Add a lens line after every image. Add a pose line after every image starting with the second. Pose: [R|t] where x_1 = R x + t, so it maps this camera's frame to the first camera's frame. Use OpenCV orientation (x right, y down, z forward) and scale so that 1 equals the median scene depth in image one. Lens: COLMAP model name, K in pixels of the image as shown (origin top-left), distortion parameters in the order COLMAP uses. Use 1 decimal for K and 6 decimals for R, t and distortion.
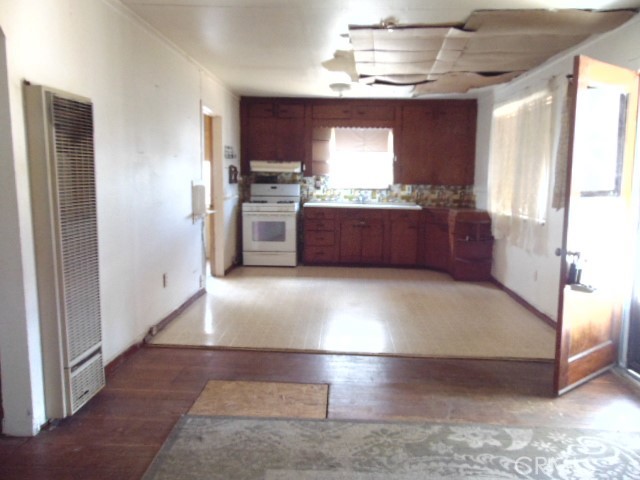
lens RADIAL K [[482.7, 0, 320.0], [0, 482.7, 240.0], [0, 0, 1]] dist [-0.033293, 0.074613]
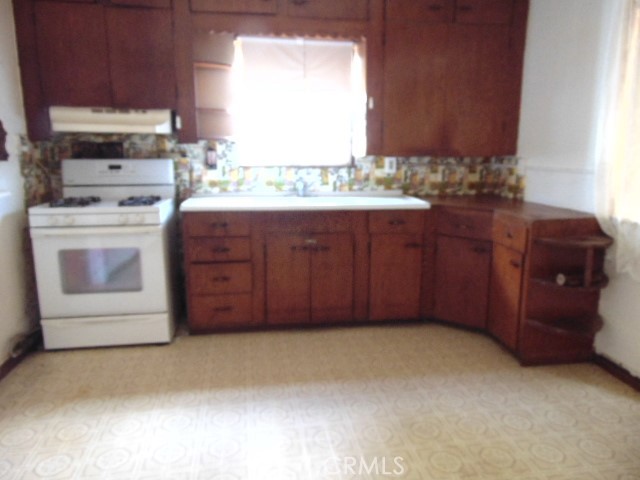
lens RADIAL K [[482.7, 0, 320.0], [0, 482.7, 240.0], [0, 0, 1]] dist [-0.033293, 0.074613]
pose [[0.979042, -0.049084, 0.197657, 0.003030], [0.035384, 0.996758, 0.072260, -0.066201], [-0.200563, -0.063752, 0.977604, 0.508859]]
